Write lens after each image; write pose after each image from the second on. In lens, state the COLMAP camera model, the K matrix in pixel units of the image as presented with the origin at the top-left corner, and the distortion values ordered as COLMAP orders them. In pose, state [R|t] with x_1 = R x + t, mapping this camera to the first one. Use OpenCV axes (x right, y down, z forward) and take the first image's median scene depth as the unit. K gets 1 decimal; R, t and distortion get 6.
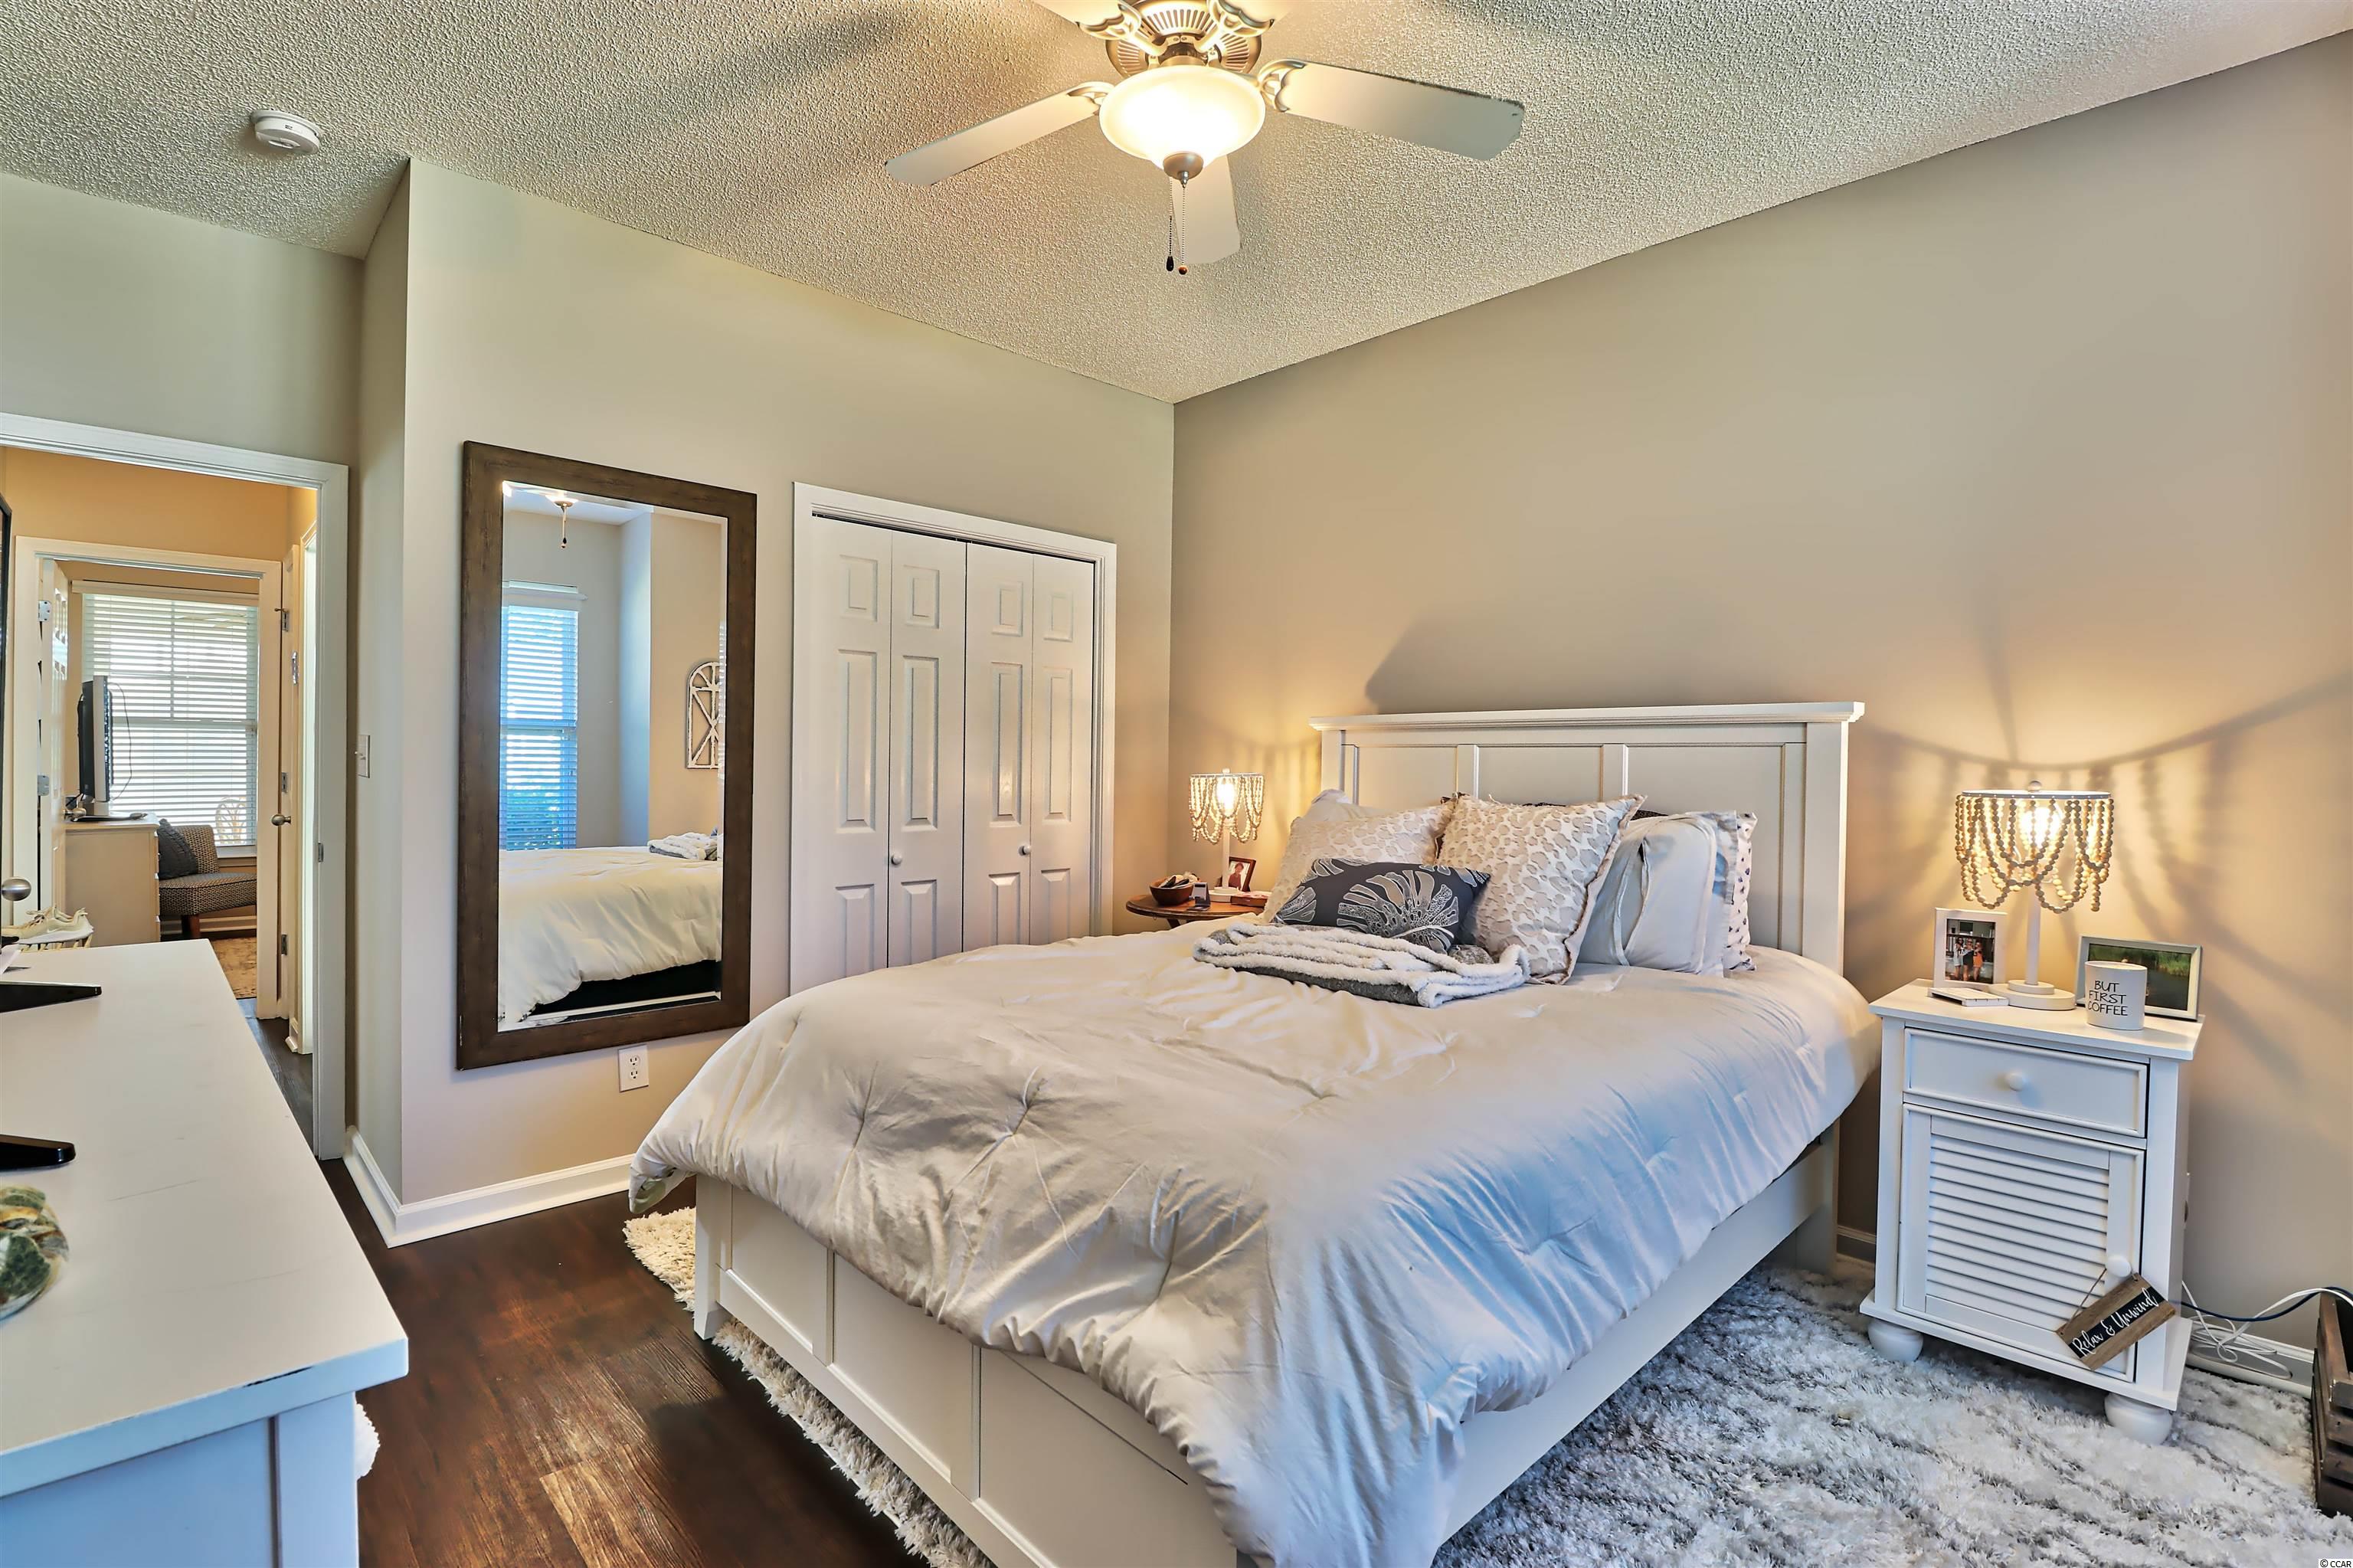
lens RADIAL K [[1090.4, 0, 1180.1], [0, 1090.4, 790.8], [0, 0, 1]] dist [-0.003629, -0.010240]
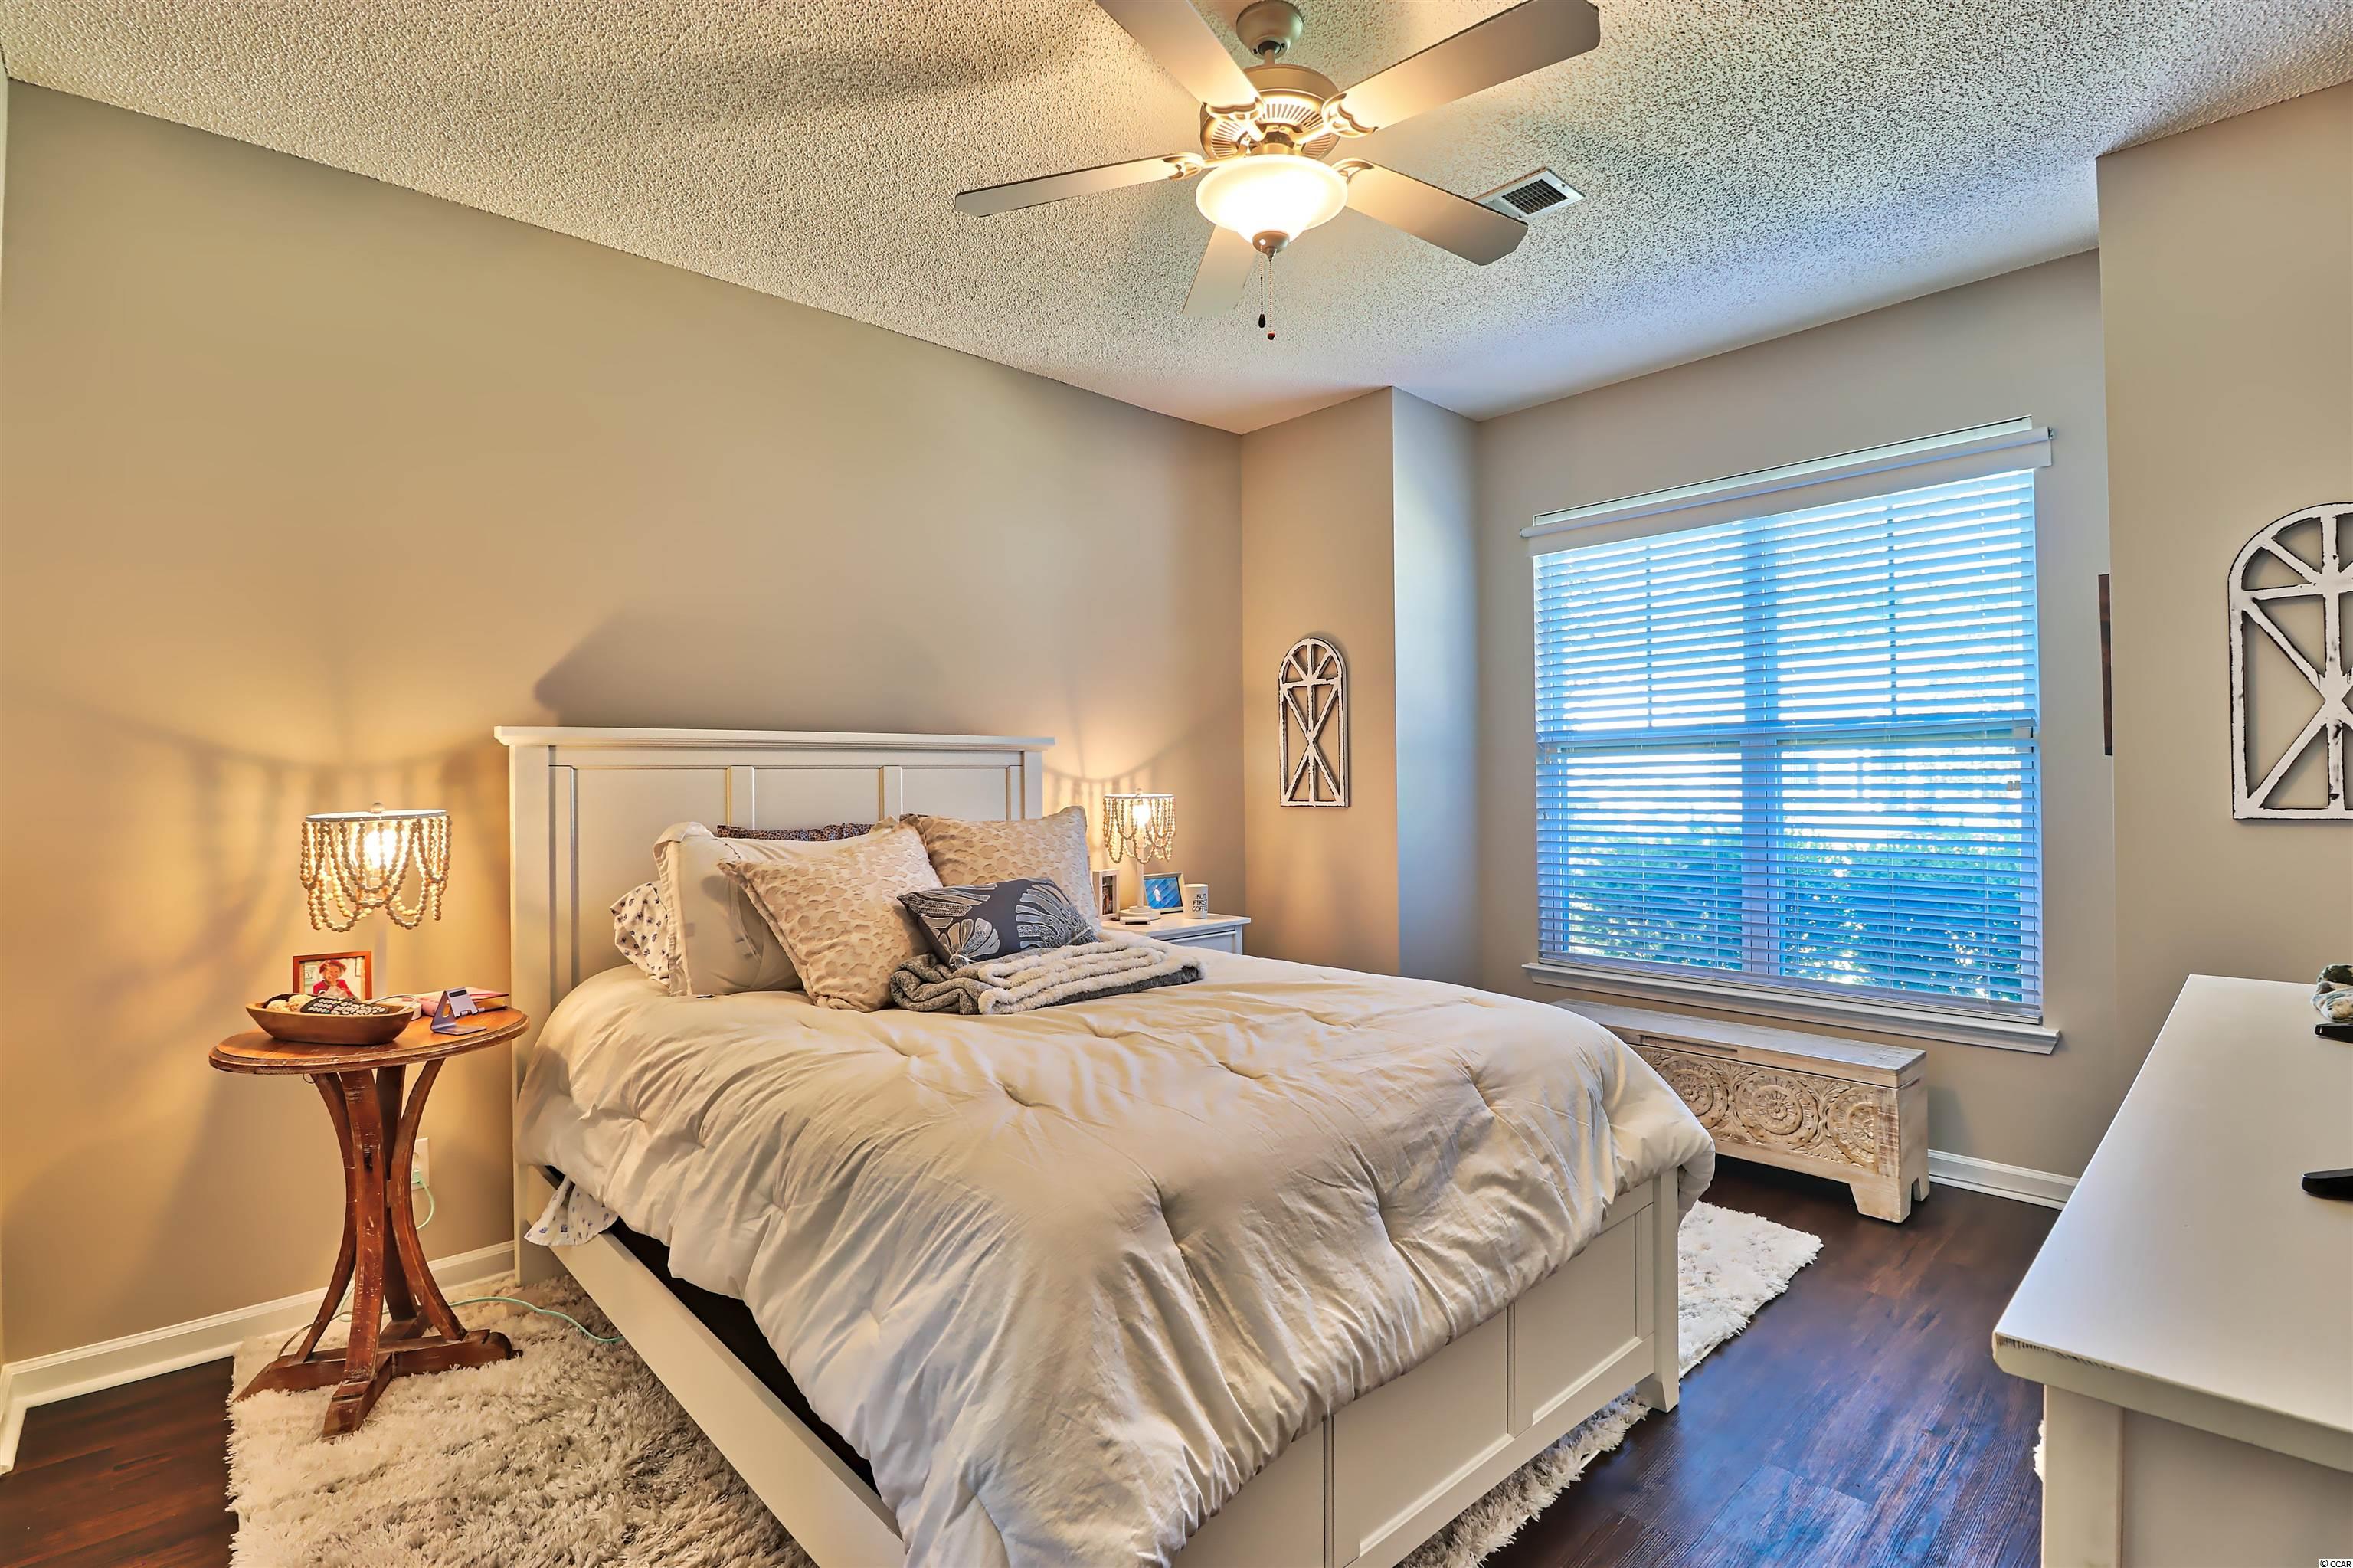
lens RADIAL K [[1090.4, 0, 1180.0], [0, 1090.4, 771.0], [0, 0, 1]] dist [-0.003629, -0.010240]
pose [[-0.013220, -0.000797, 0.999912, -0.579727], [0.041370, 0.999143, 0.001343, -0.022514], [-0.999056, 0.041384, -0.013176, 0.592766]]
